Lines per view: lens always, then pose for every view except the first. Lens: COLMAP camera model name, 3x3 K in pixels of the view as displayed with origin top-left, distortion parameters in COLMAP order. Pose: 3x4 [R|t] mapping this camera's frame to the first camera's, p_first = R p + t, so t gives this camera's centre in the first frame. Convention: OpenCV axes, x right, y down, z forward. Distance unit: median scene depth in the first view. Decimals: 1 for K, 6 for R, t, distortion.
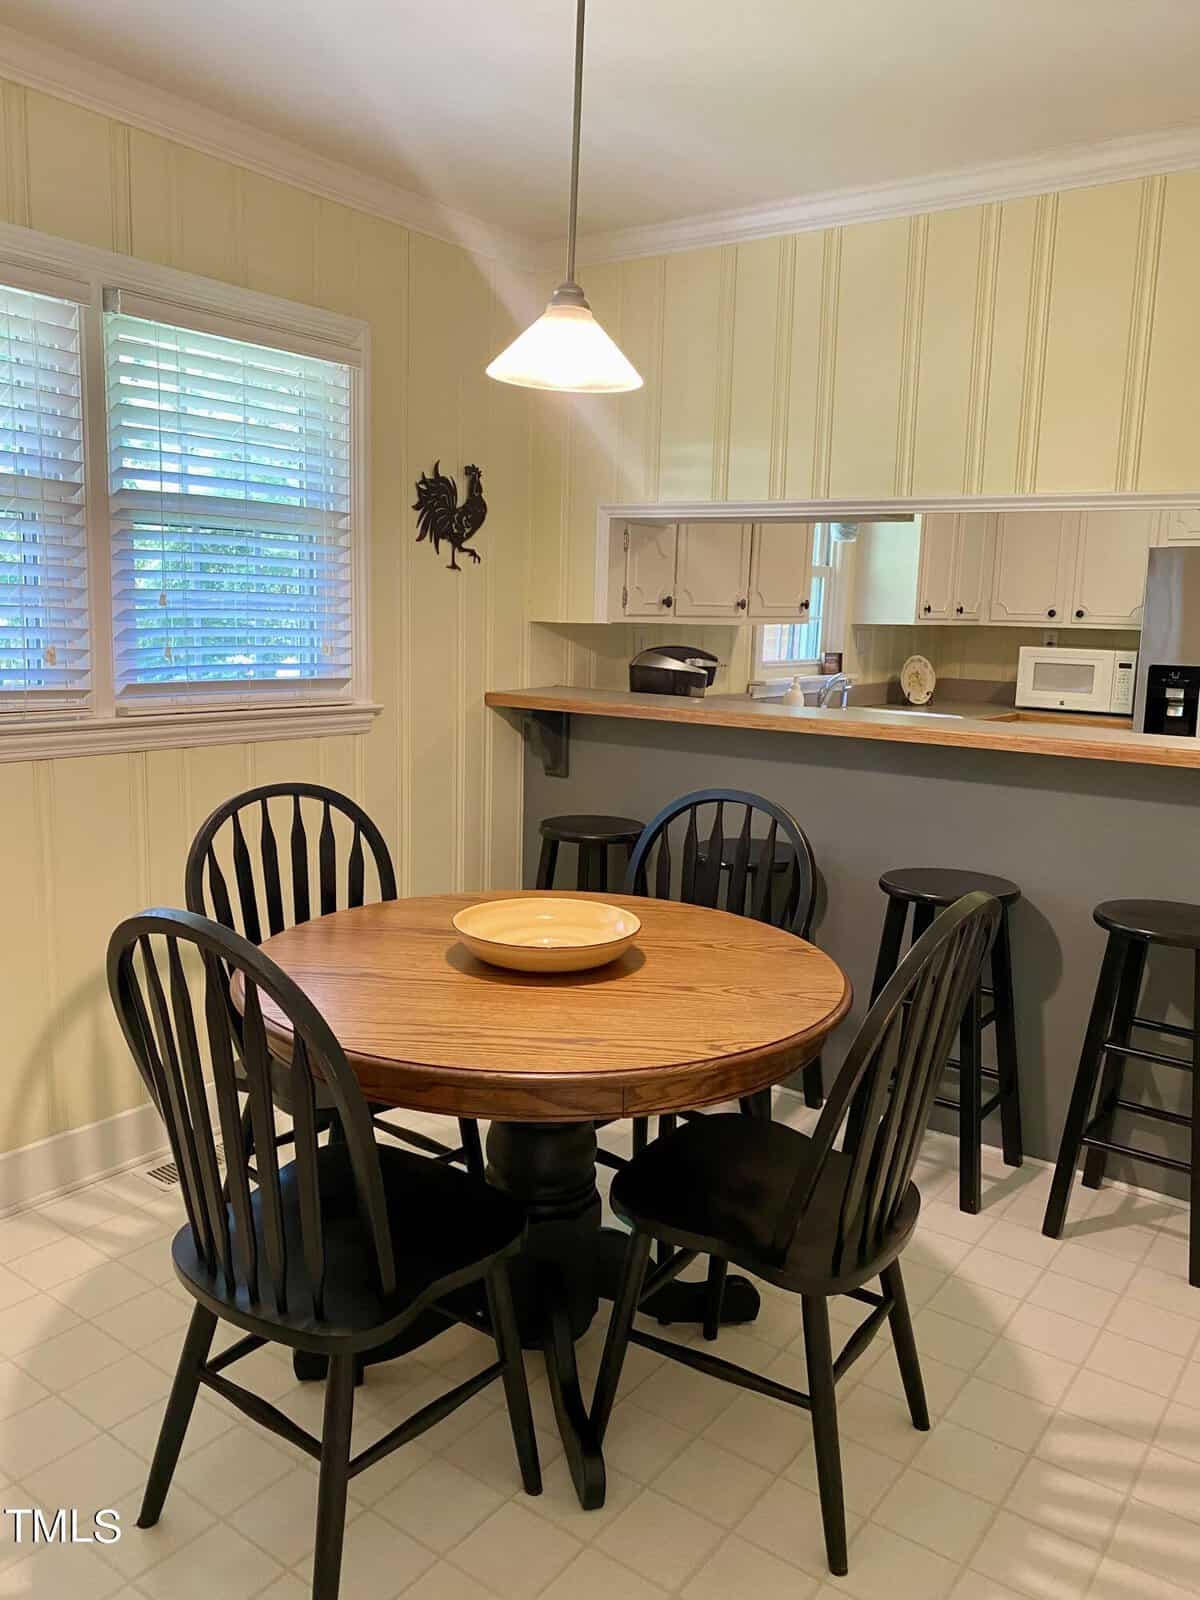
lens RADIAL K [[1213.5, 0, 599.7], [0, 1213.5, 796.8], [0, 0, 1]] dist [0.066105, -0.088419]
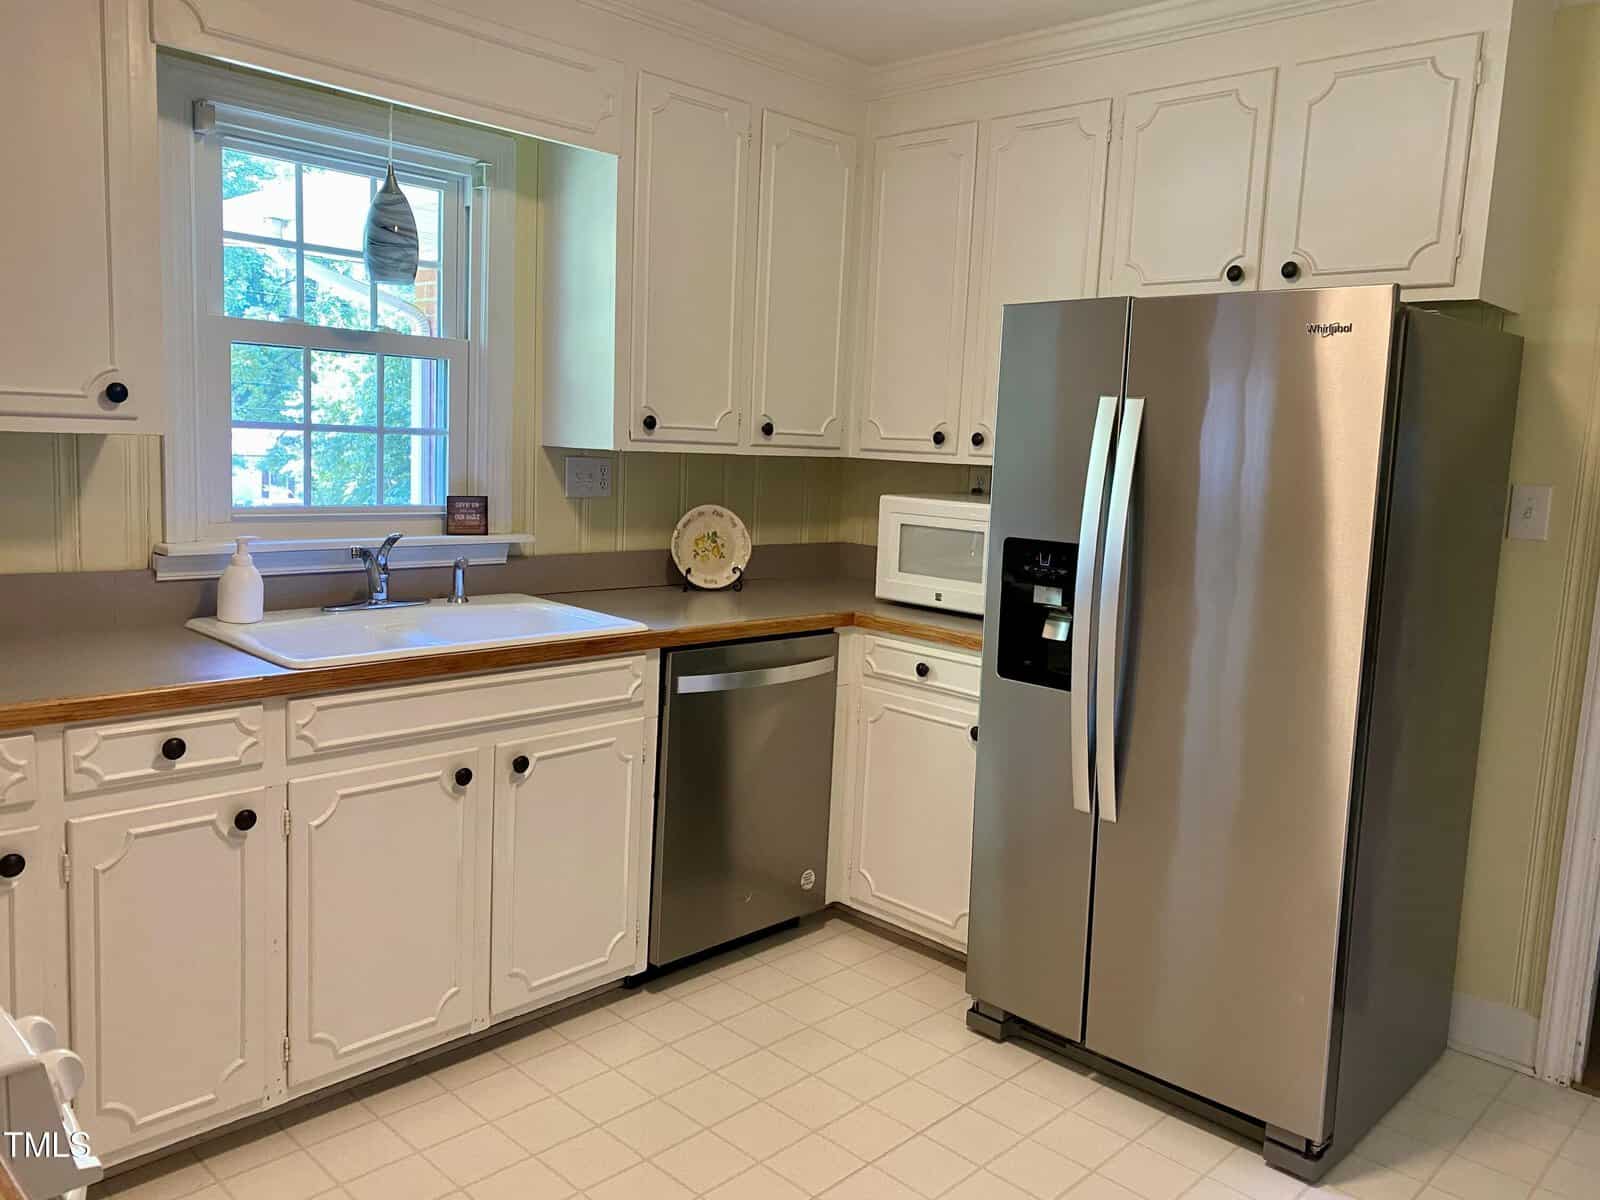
lens RADIAL K [[1213.5, 0, 795.1], [0, 1213.5, 587.0], [0, 0, 1]] dist [0.066105, -0.088419]
pose [[0.991069, 0.034346, -0.128848, 0.506695], [-0.038940, 0.998686, -0.033308, -0.079065], [0.127535, 0.038028, 0.991105, 0.579839]]
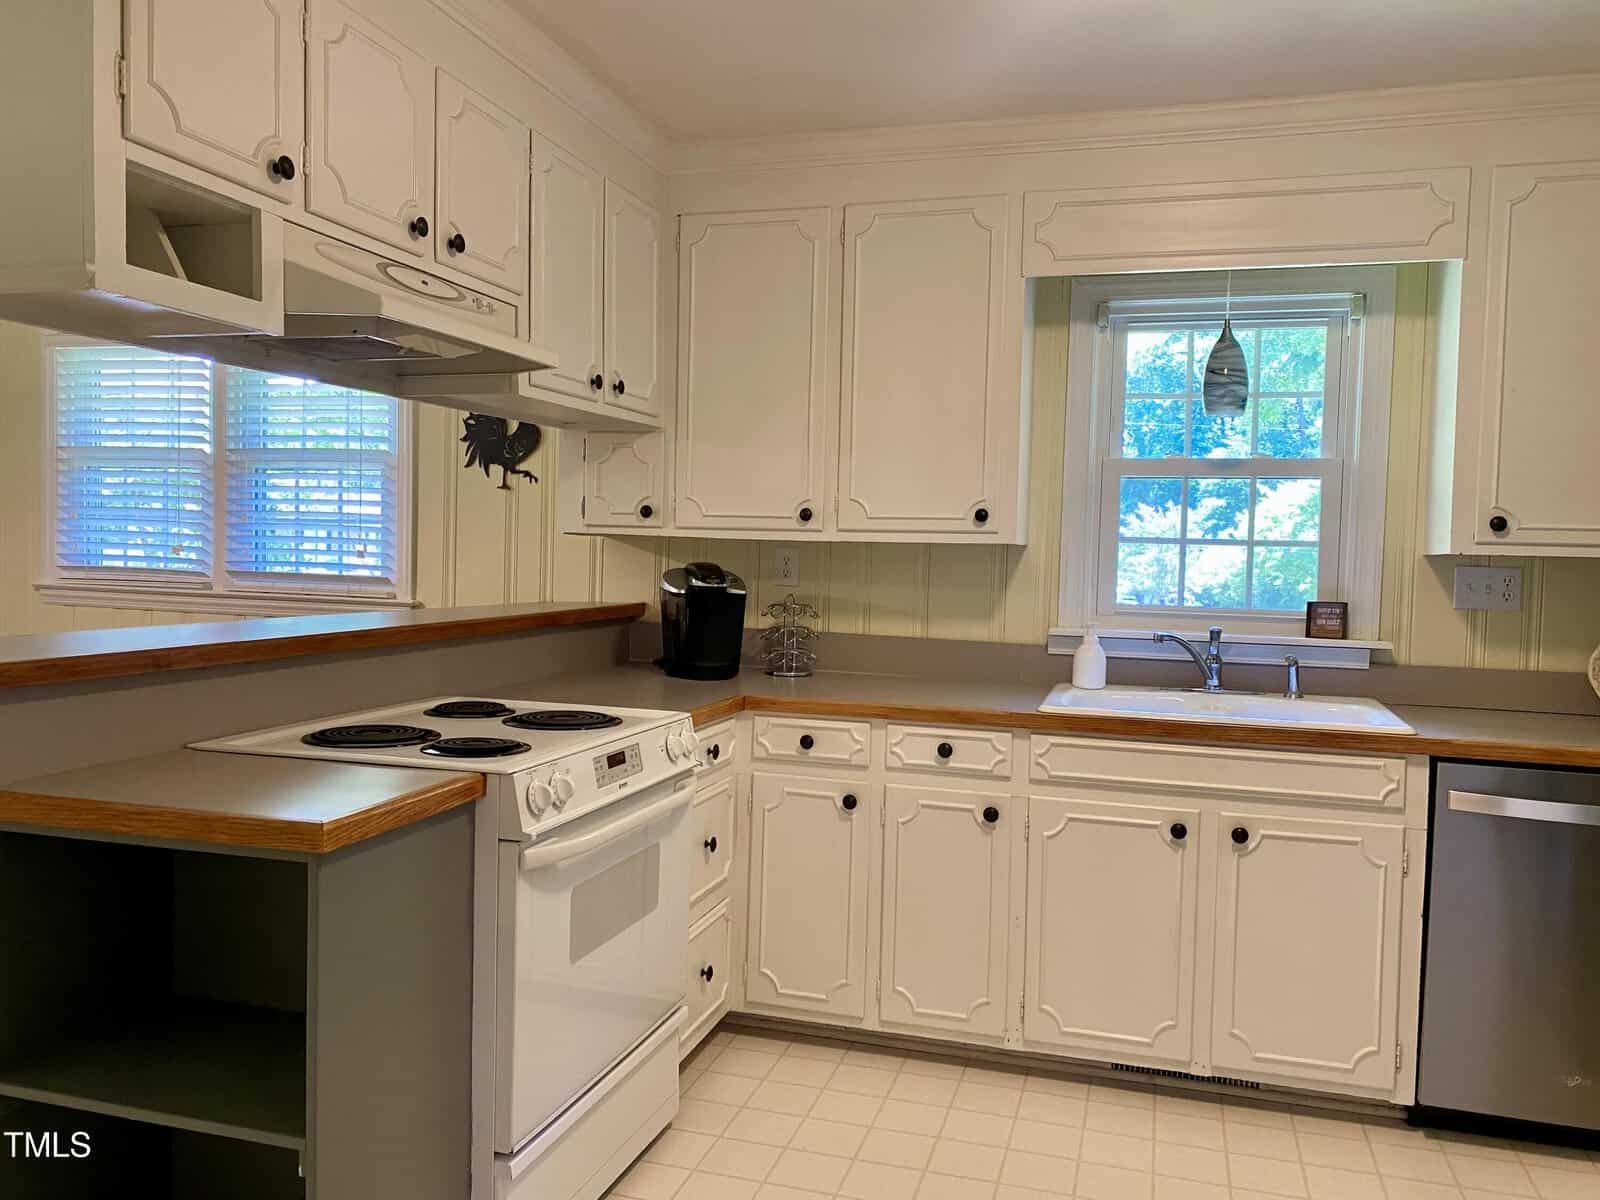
lens RADIAL K [[1213.5, 0, 804.4], [0, 1213.5, 600.0], [0, 0, 1]] dist [0.066105, -0.088419]
pose [[0.343501, 0.018484, -0.938970, 0.810619], [-0.163085, 0.985790, -0.040256, -0.066862], [0.924884, 0.166960, 0.341634, 0.693844]]
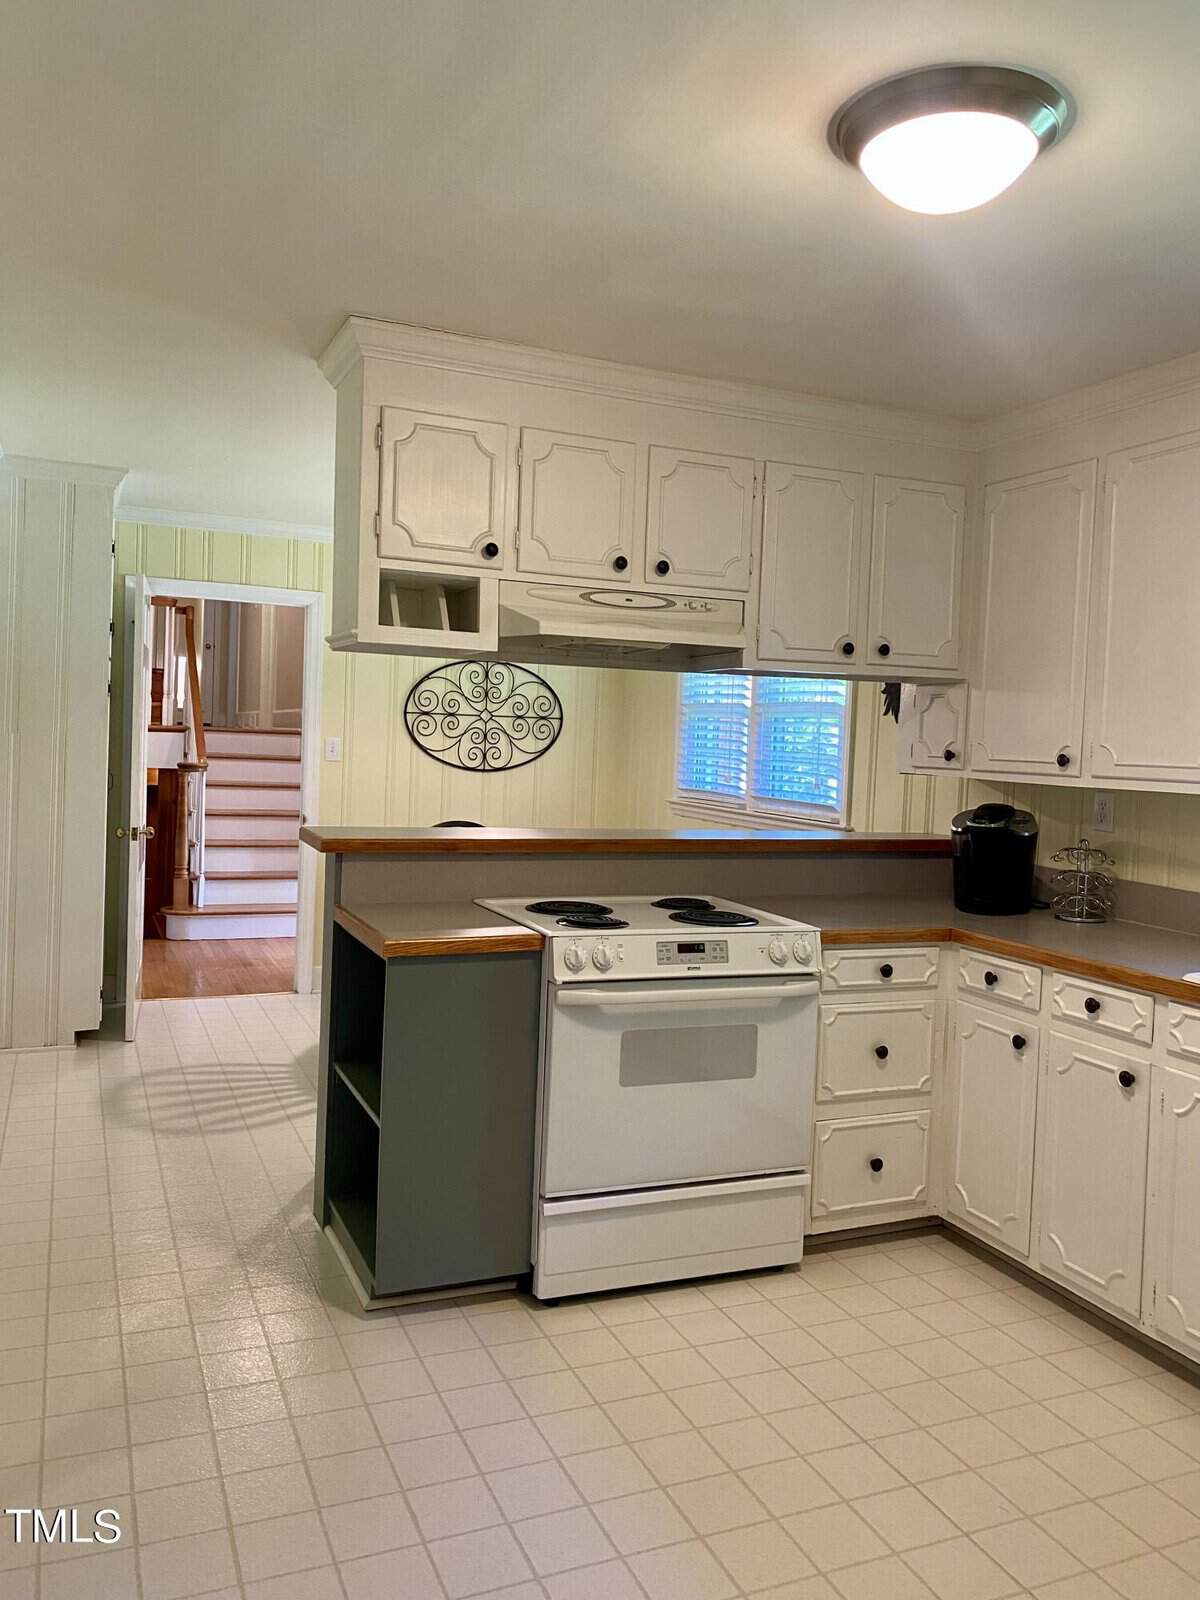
lens RADIAL K [[1213.5, 0, 592.7], [0, 1213.5, 791.6], [0, 0, 1]] dist [0.066105, -0.088419]
pose [[-0.495781, -0.012211, -0.868362, 0.916891], [-0.191240, 0.976891, 0.095450, -0.147274], [0.847130, 0.213387, -0.486659, 1.069118]]
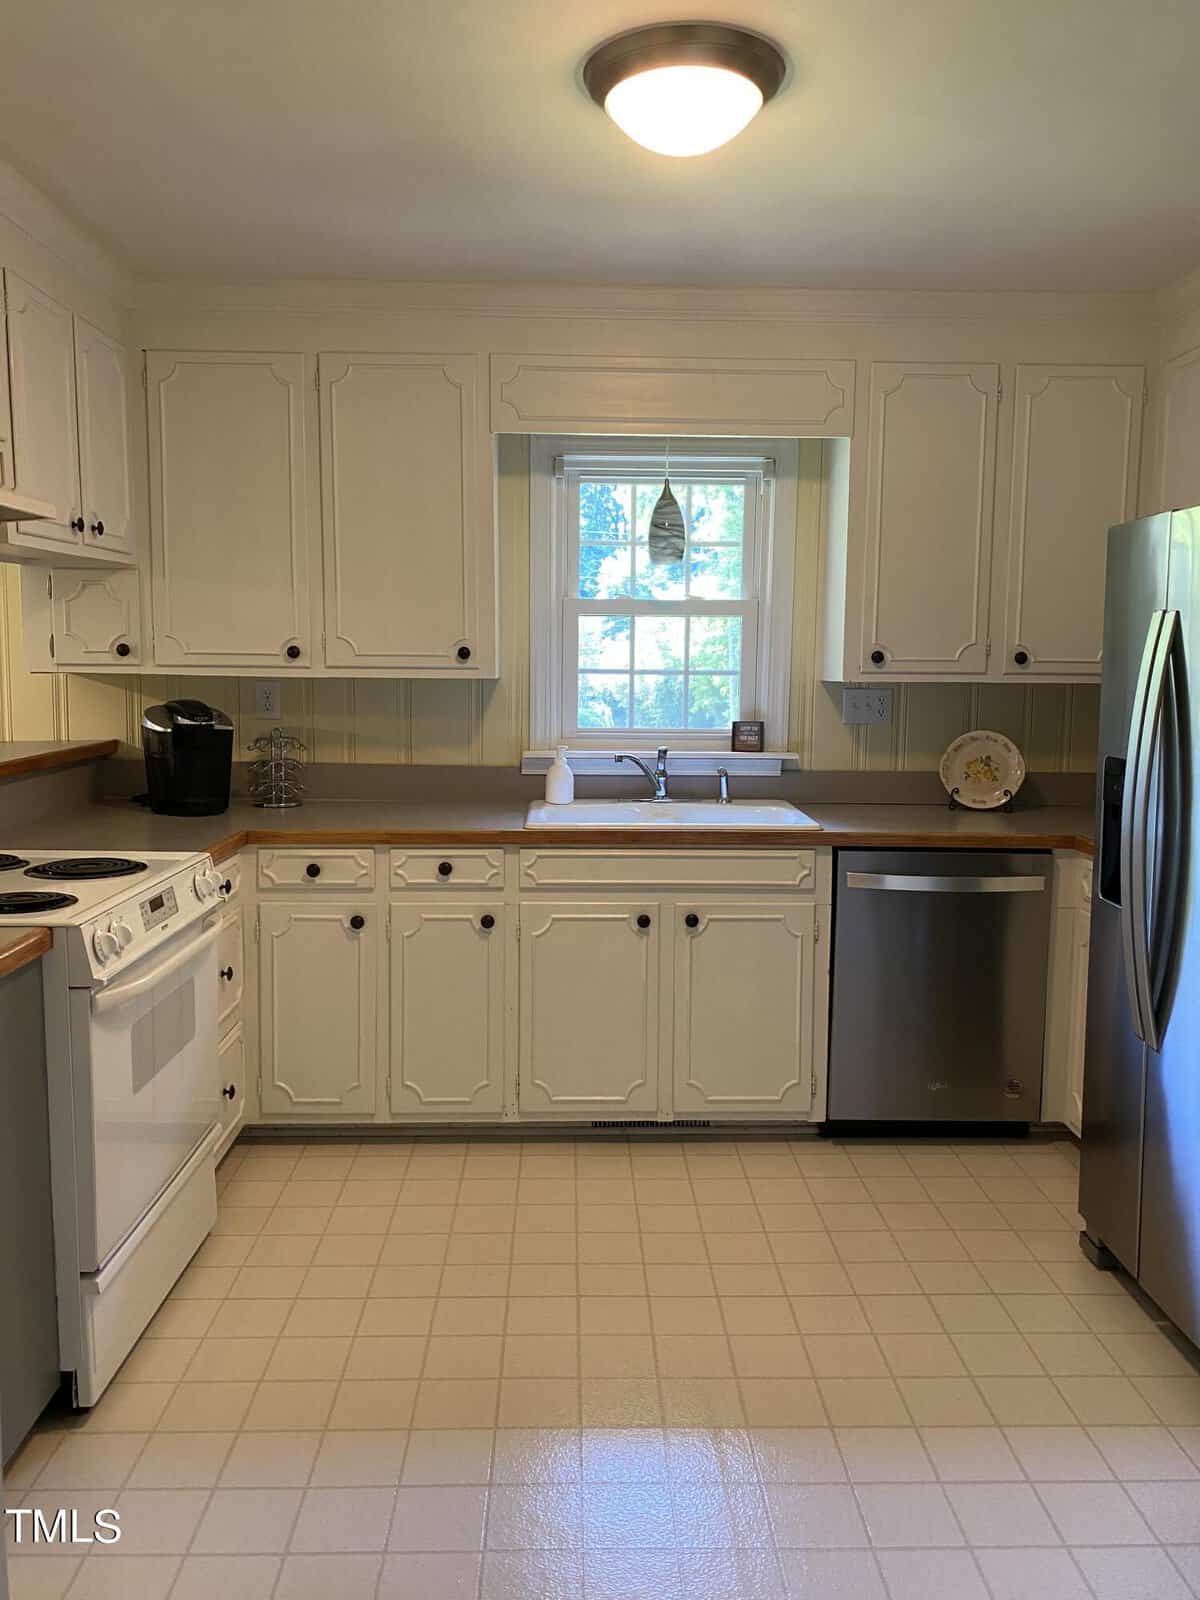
lens RADIAL K [[1213.5, 0, 594.4], [0, 1213.5, 789.1], [0, 0, 1]] dist [0.066105, -0.088419]
pose [[0.612933, 0.060802, -0.787792, 0.849072], [-0.115009, 0.993282, -0.012820, -0.074188], [0.781720, 0.098461, 0.615808, 0.618211]]
